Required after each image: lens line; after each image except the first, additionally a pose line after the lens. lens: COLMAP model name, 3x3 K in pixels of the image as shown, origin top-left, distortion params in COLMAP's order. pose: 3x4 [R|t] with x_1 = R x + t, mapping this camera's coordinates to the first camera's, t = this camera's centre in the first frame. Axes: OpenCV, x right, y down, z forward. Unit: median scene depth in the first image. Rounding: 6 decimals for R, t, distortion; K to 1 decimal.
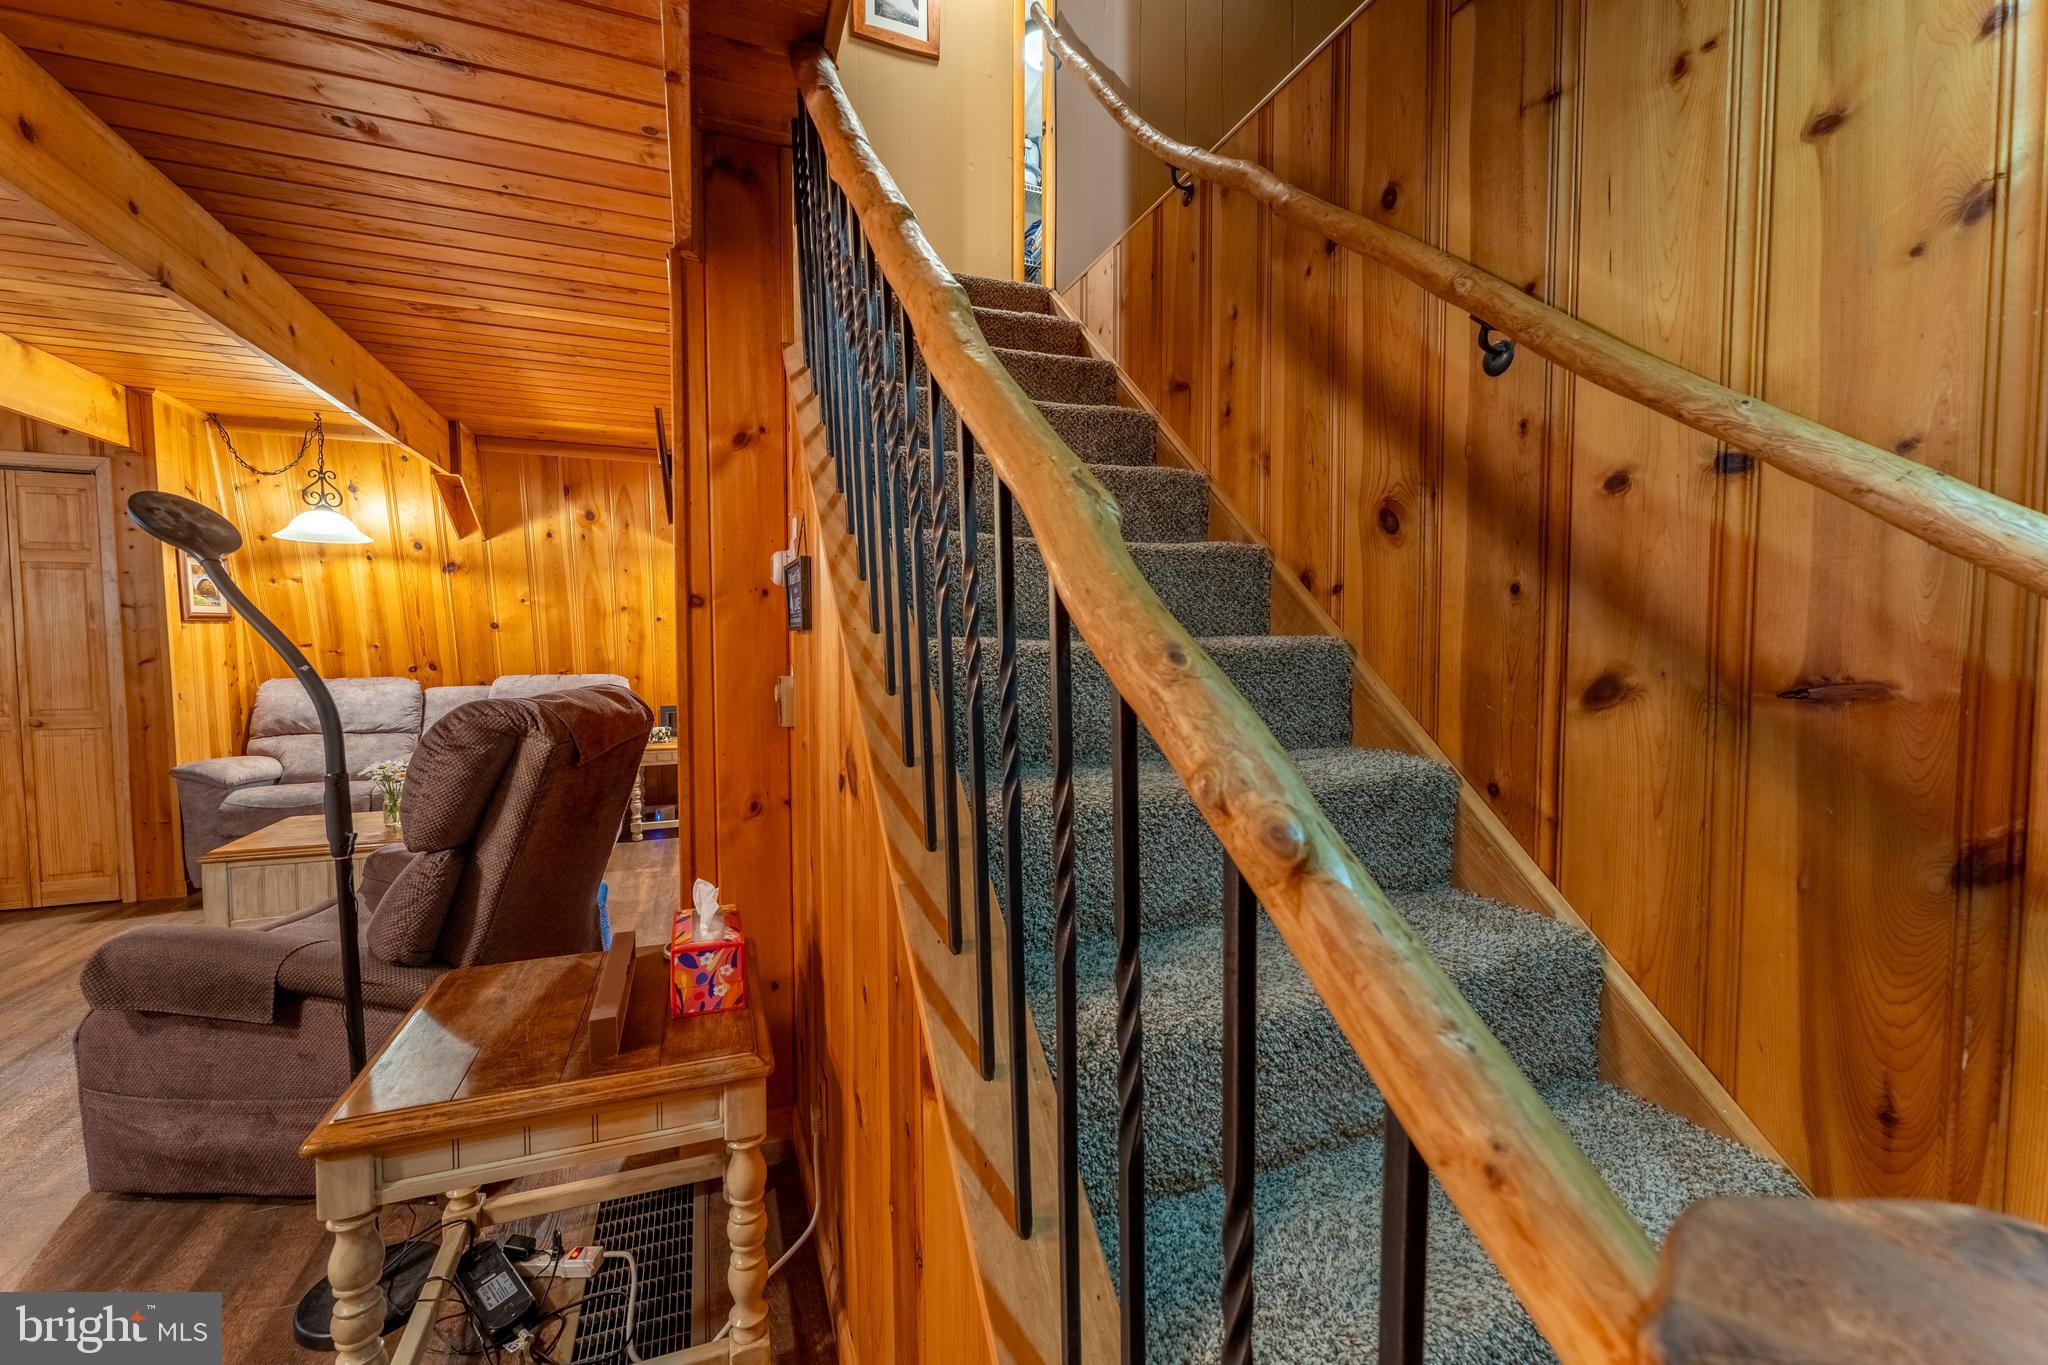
lens RADIAL K [[831.7, 0, 1022.1], [0, 831.7, 676.3], [0, 0, 1]] dist [0.013164, -0.000187]
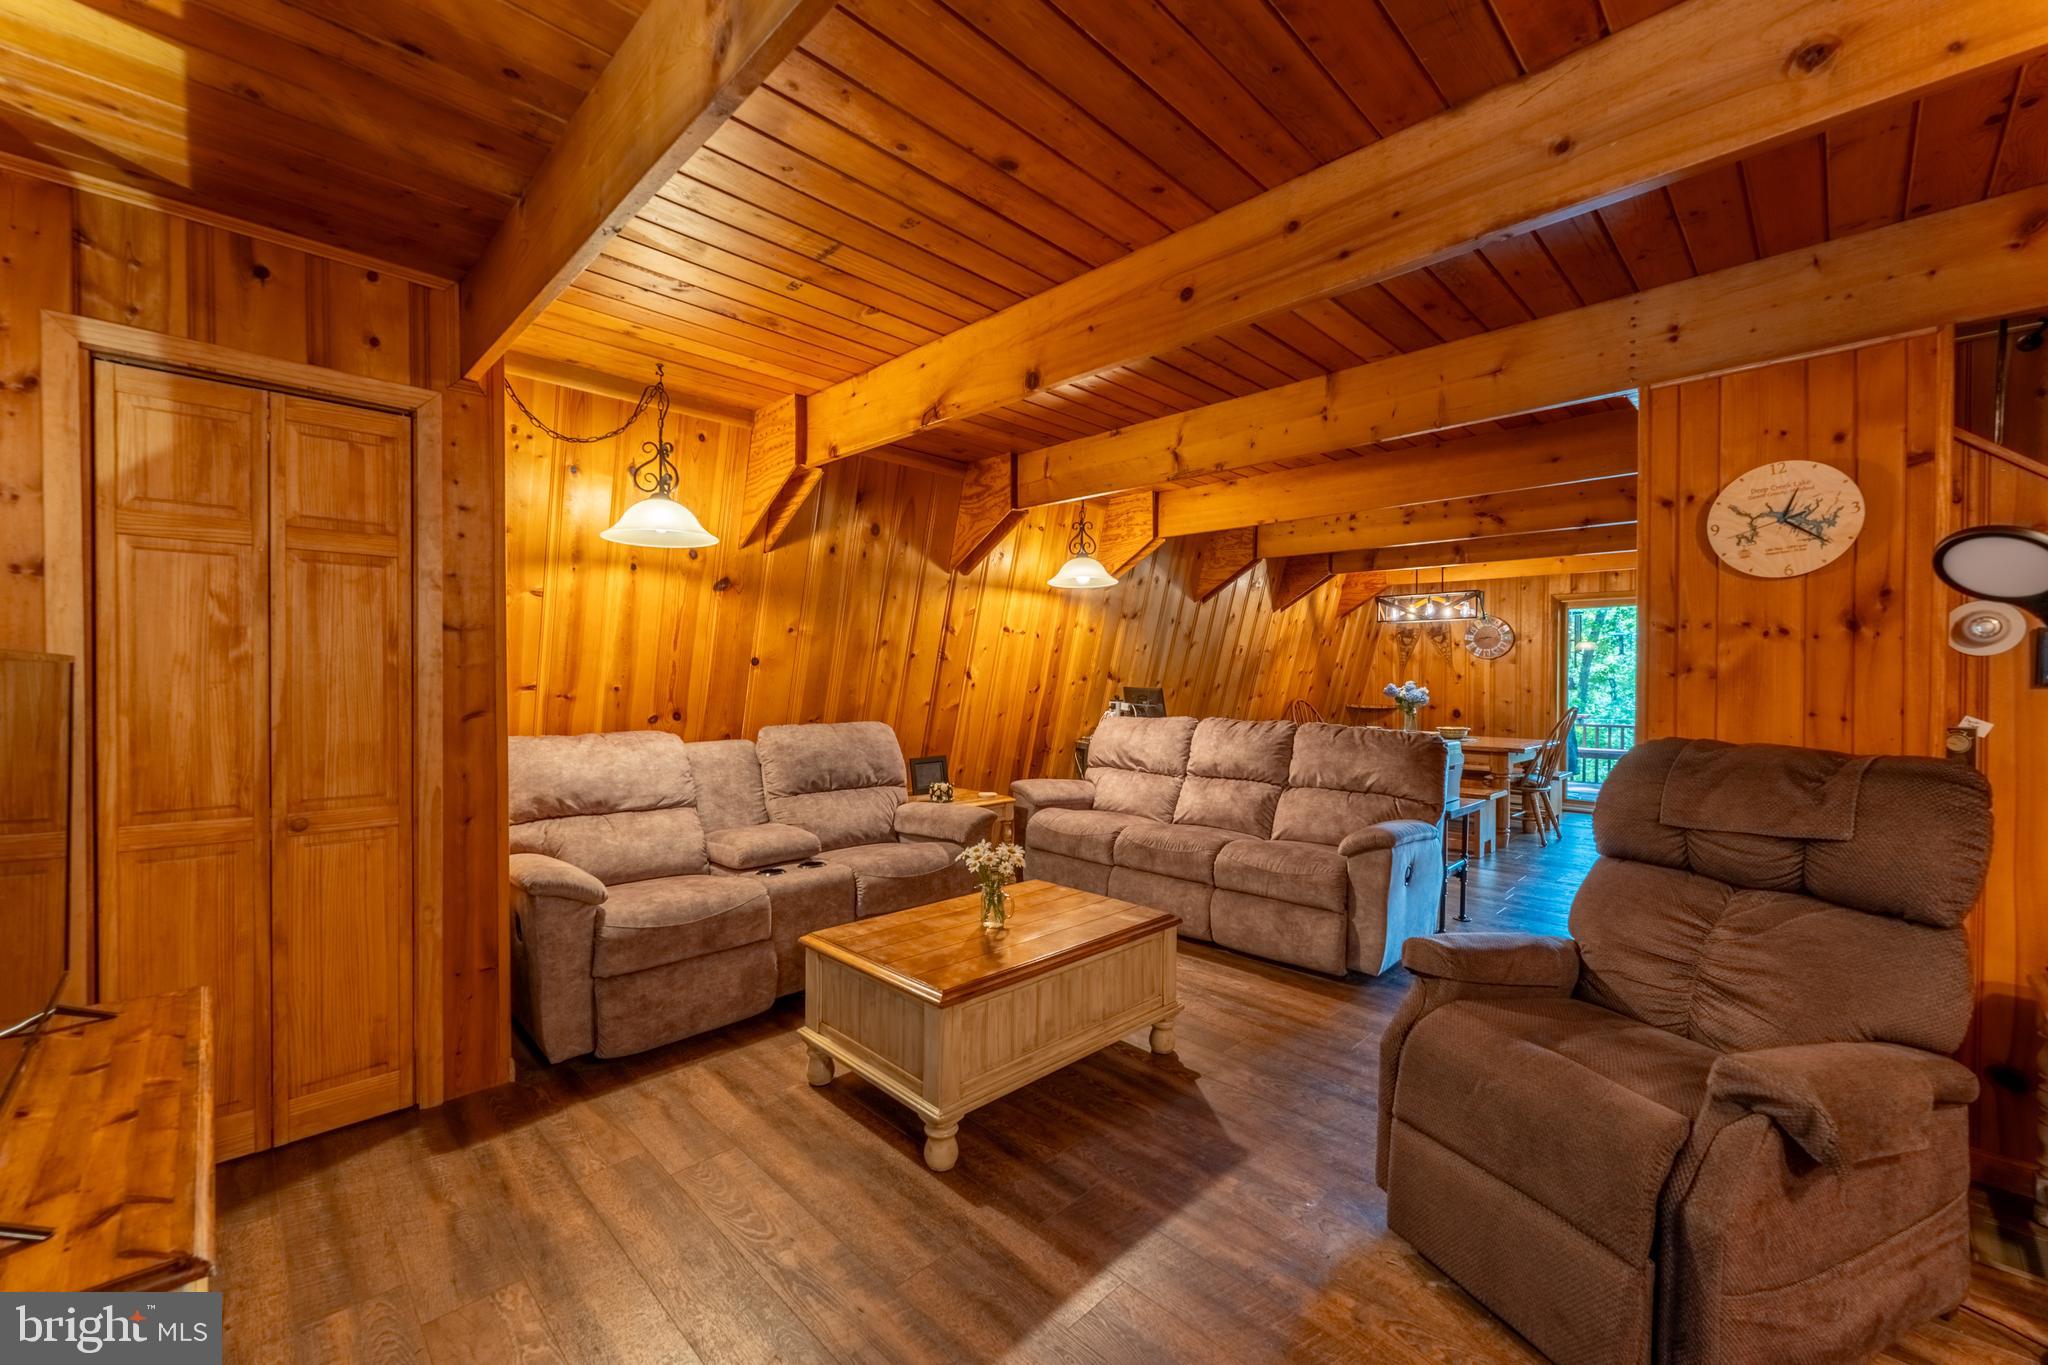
lens RADIAL K [[831.7, 0, 1016.0], [0, 831.7, 681.1], [0, 0, 1]] dist [0.013164, -0.000187]
pose [[0.913344, 0.004795, 0.407160, -0.921269], [0.010398, 0.999330, -0.035092, -0.017070], [-0.407056, 0.036285, 0.912682, 0.256241]]
